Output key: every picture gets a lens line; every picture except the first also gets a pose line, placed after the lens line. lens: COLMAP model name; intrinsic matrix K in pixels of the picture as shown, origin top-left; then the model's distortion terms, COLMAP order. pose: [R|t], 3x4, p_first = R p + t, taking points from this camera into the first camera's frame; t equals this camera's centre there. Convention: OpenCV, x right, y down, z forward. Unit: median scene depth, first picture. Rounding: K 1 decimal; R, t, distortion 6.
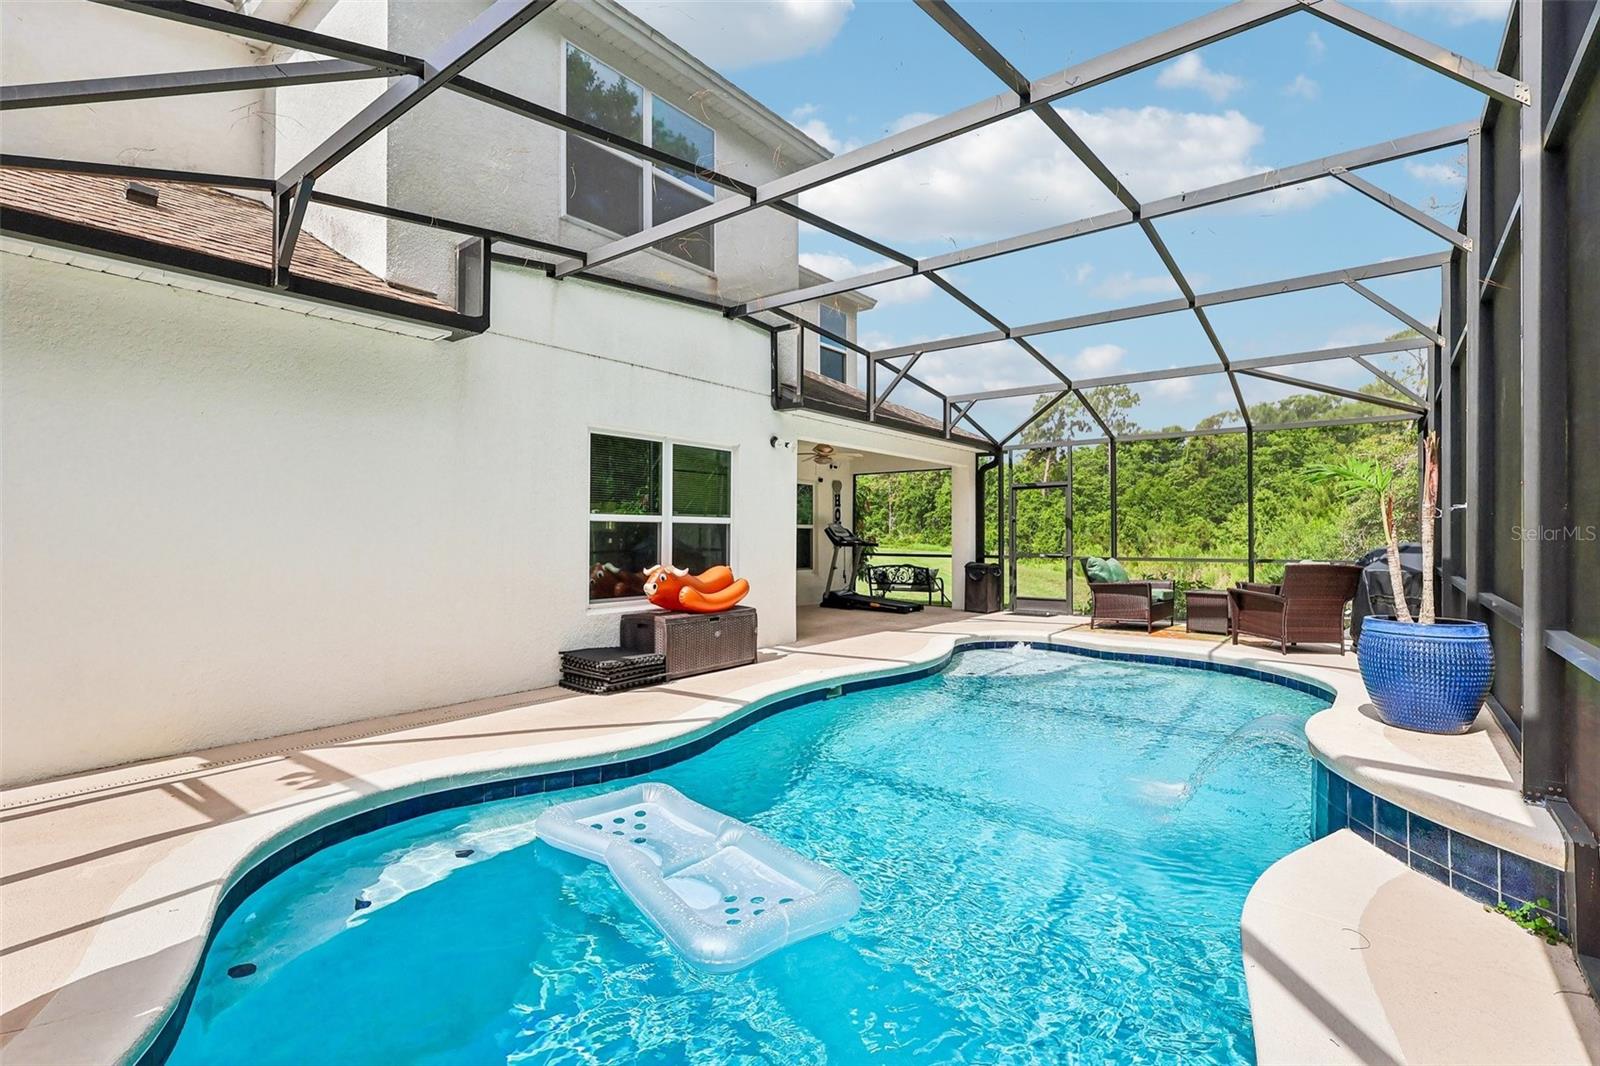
lens RADIAL K [[762.4, 0, 804.7], [0, 762.4, 533.6], [0, 0, 1]] dist [-0.005715, 0.002432]
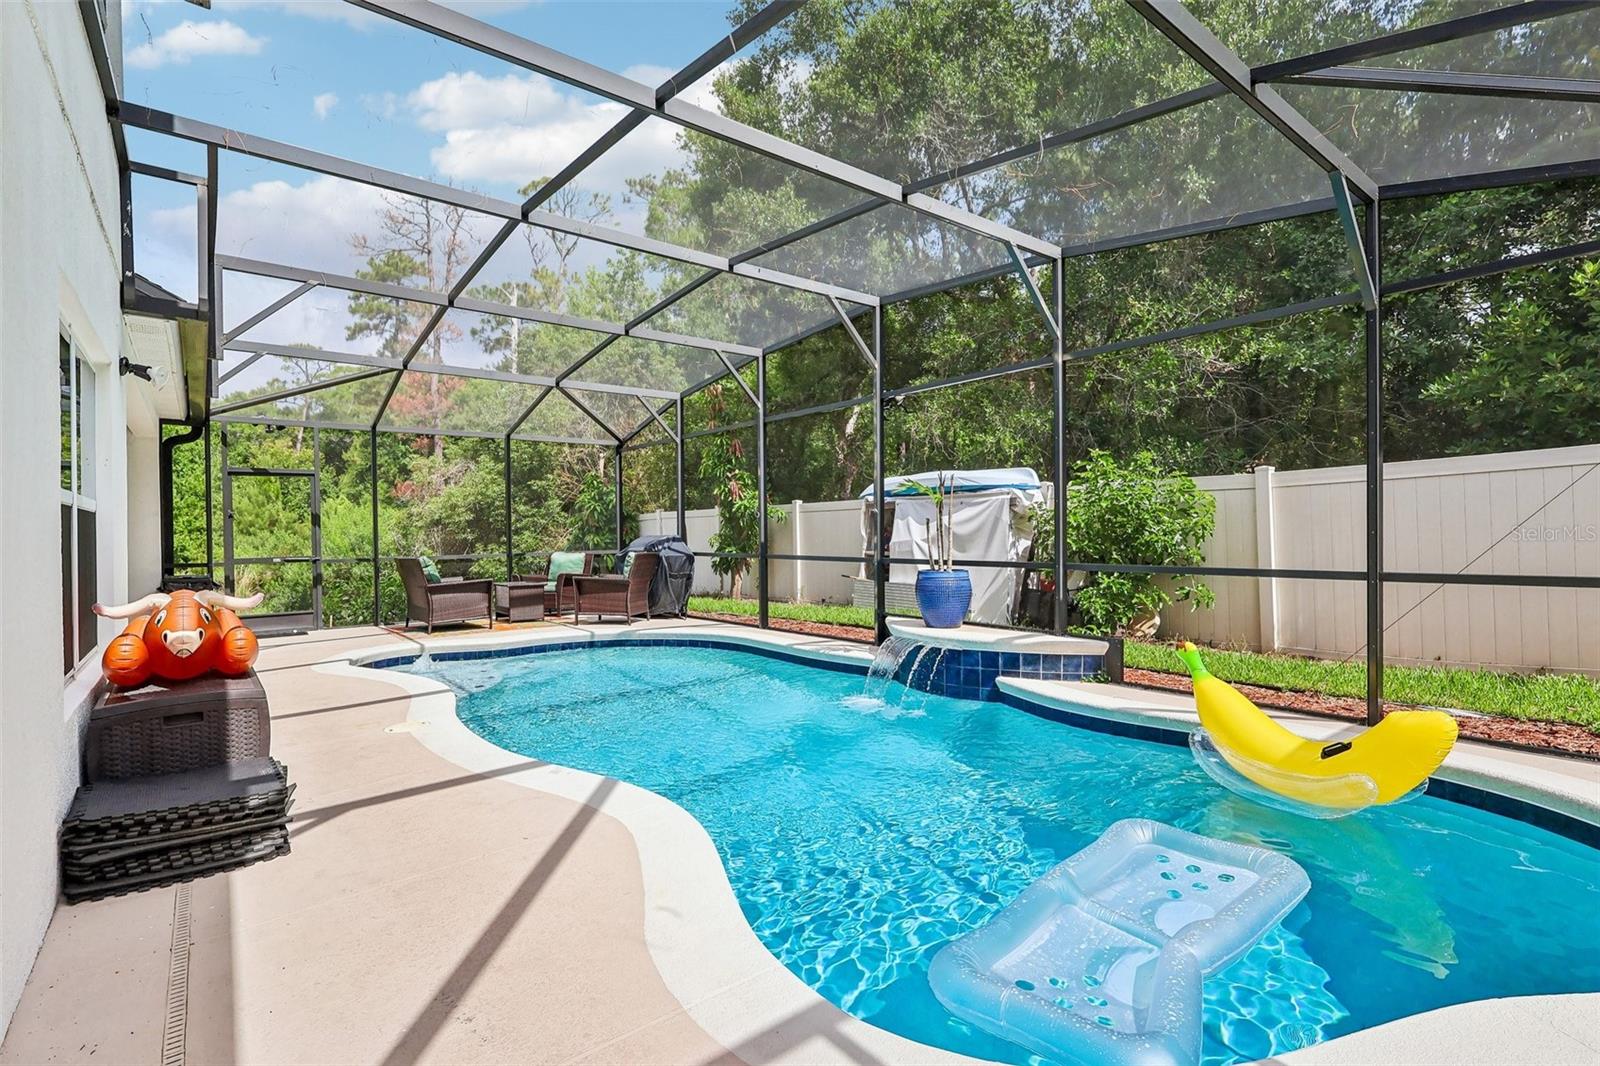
lens RADIAL K [[762.4, 0, 806.4], [0, 762.4, 530.6], [0, 0, 1]] dist [-0.005715, 0.002432]
pose [[0.222495, -0.006009, 0.974915, -0.518306], [0.013567, 0.999903, 0.003067, 0.004691], [-0.974839, 0.012544, 0.222555, 0.433719]]
